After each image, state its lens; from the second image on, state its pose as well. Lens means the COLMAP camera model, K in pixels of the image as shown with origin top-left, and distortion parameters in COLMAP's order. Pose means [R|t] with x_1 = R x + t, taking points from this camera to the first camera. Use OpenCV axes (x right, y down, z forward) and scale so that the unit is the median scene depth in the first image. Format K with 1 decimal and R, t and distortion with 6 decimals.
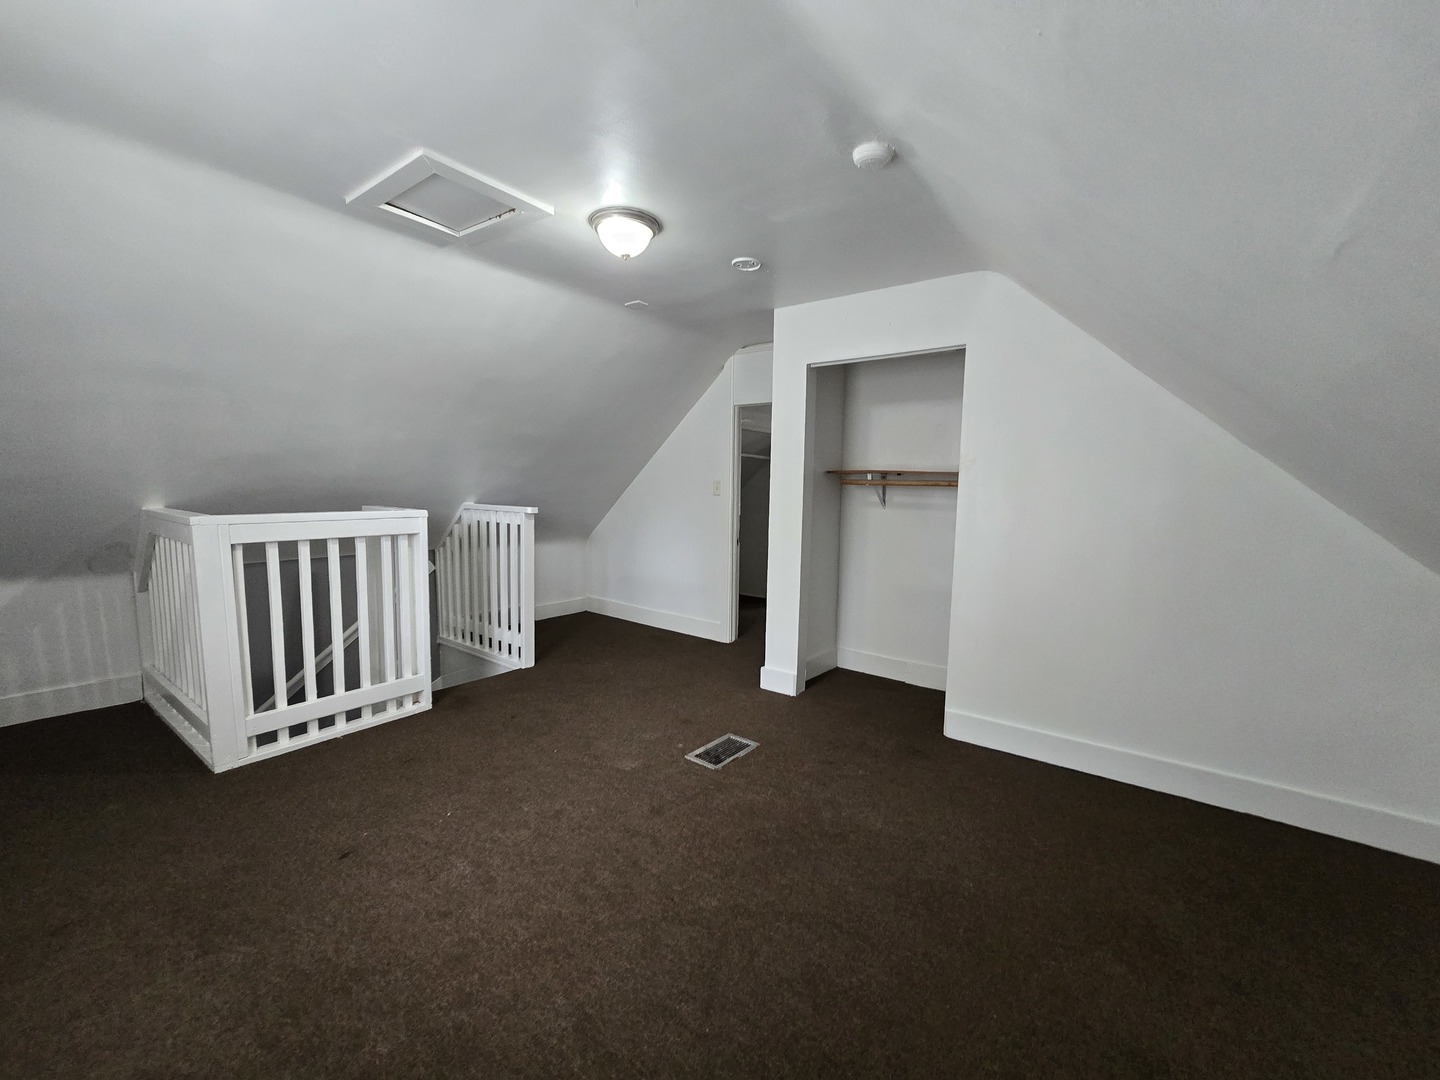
lens RADIAL K [[588.2, 0, 717.9], [0, 588.2, 549.5], [0, 0, 1]] dist [-0.003428, -0.000552]
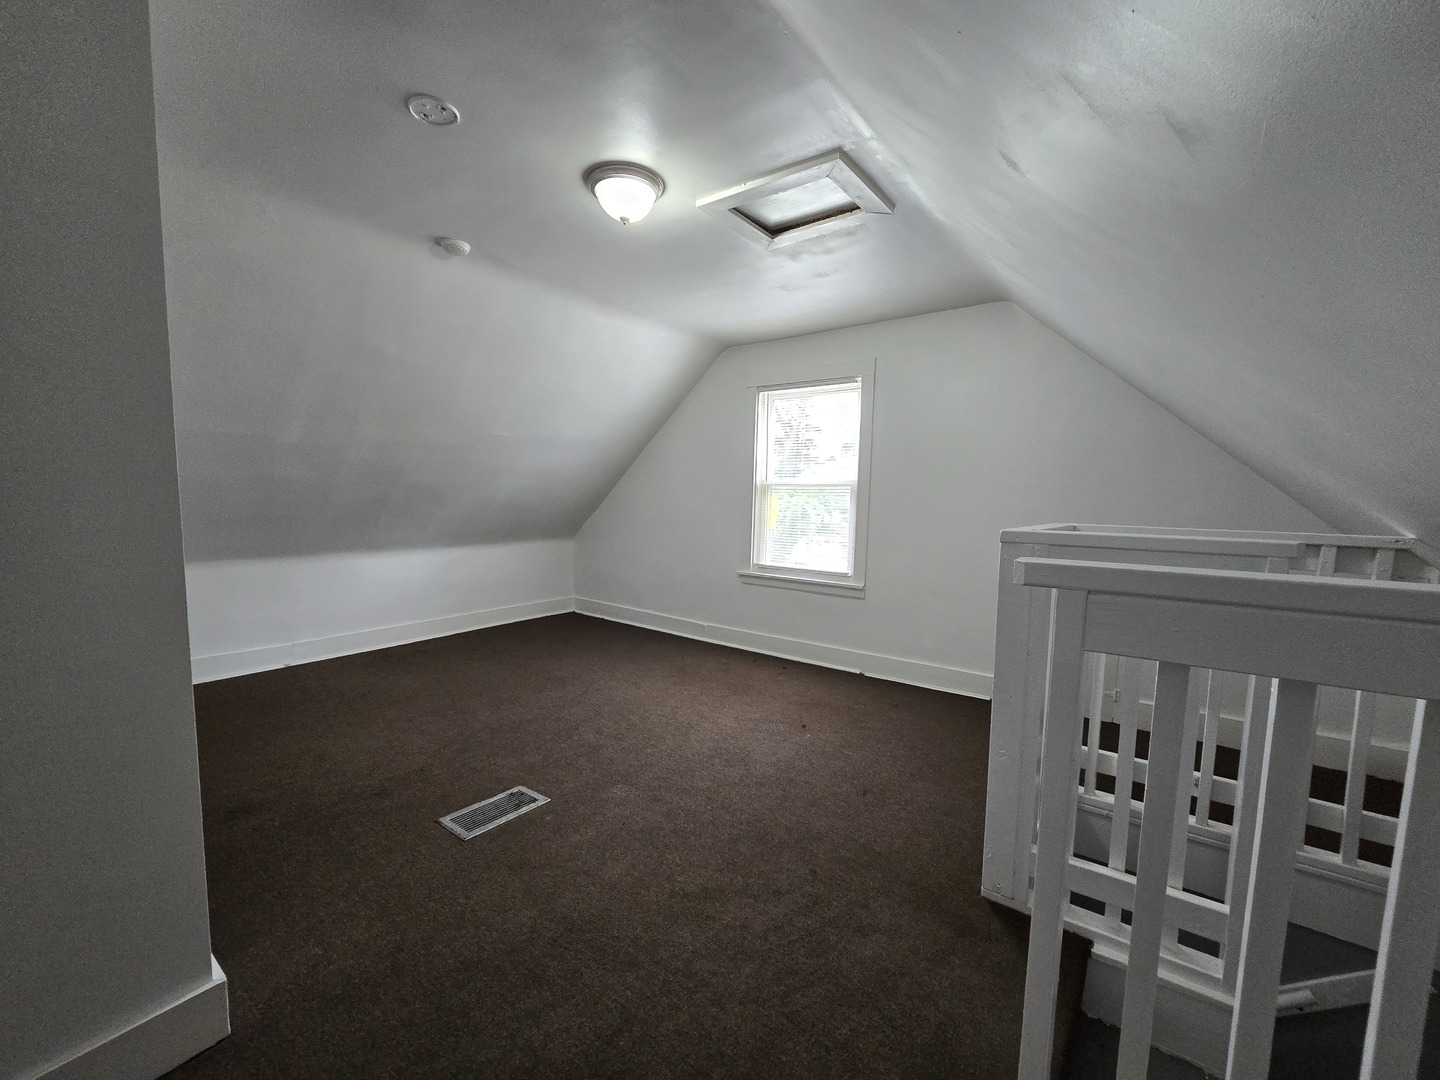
lens RADIAL K [[588.2, 0, 717.9], [0, 588.2, 549.5], [0, 0, 1]] dist [-0.003428, -0.000552]
pose [[-0.999264, -0.038126, 0.004154, -0.283689], [-0.036535, 0.979266, 0.199257, -0.168315], [-0.011665, 0.198959, -0.979938, 1.753377]]
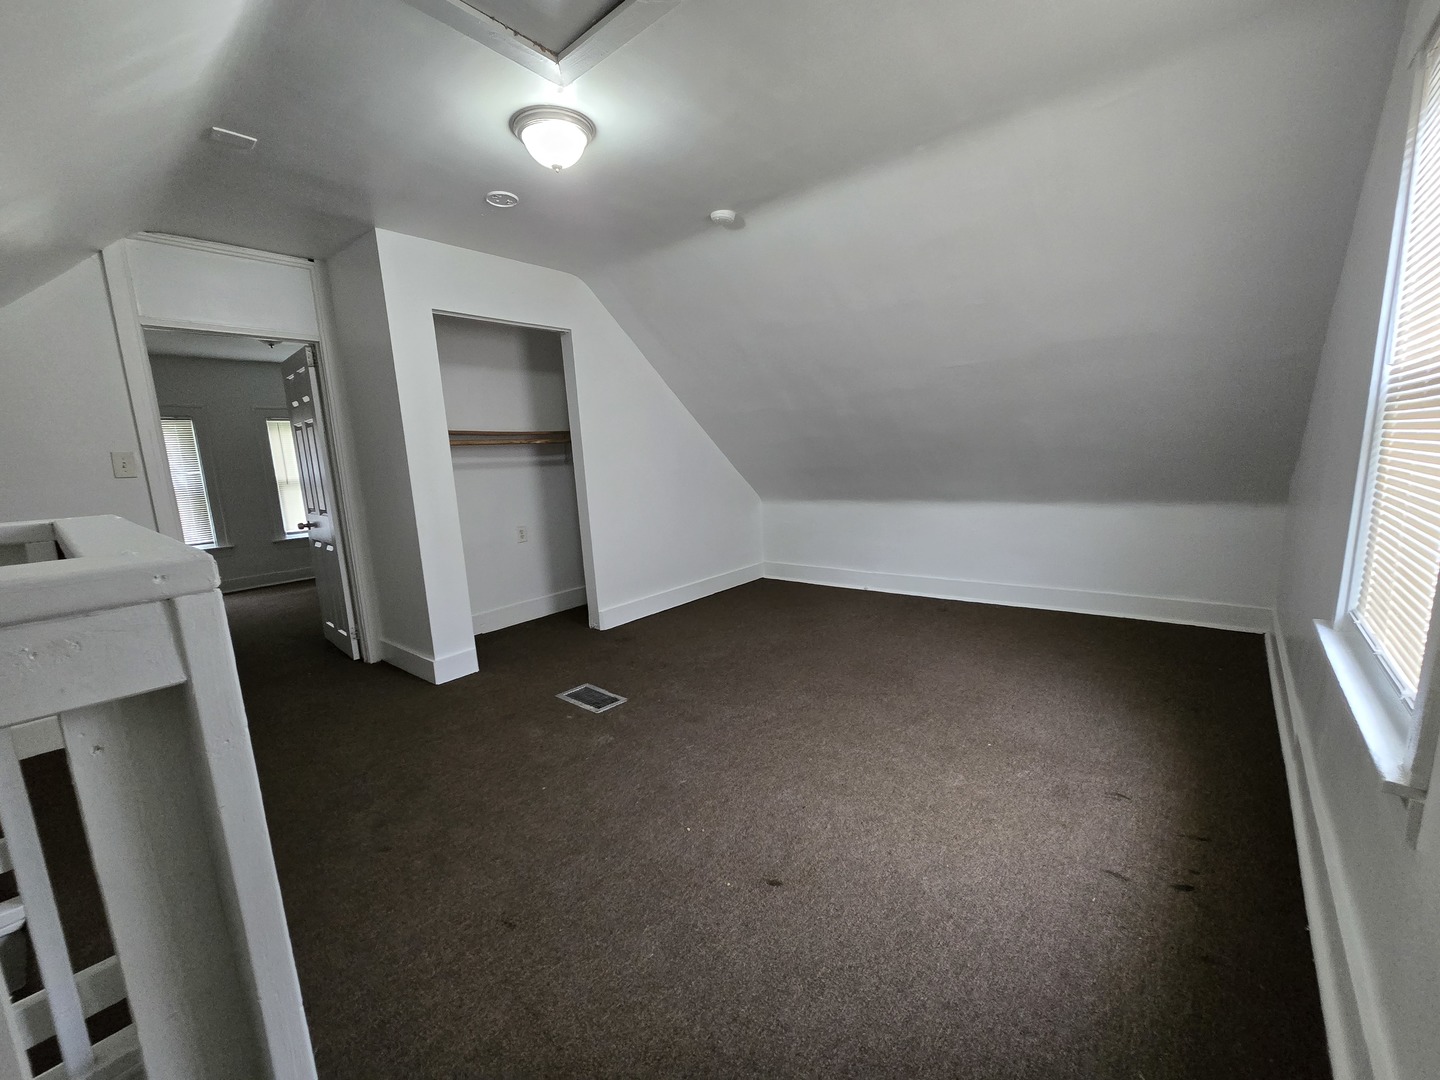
lens RADIAL K [[588.2, 0, 717.9], [0, 588.2, 549.5], [0, 0, 1]] dist [-0.003428, -0.000552]
pose [[0.055960, -0.184400, 0.981257, -0.974743], [0.157297, 0.972152, 0.173719, -0.056623], [-0.985965, 0.144627, 0.083407, 0.682583]]
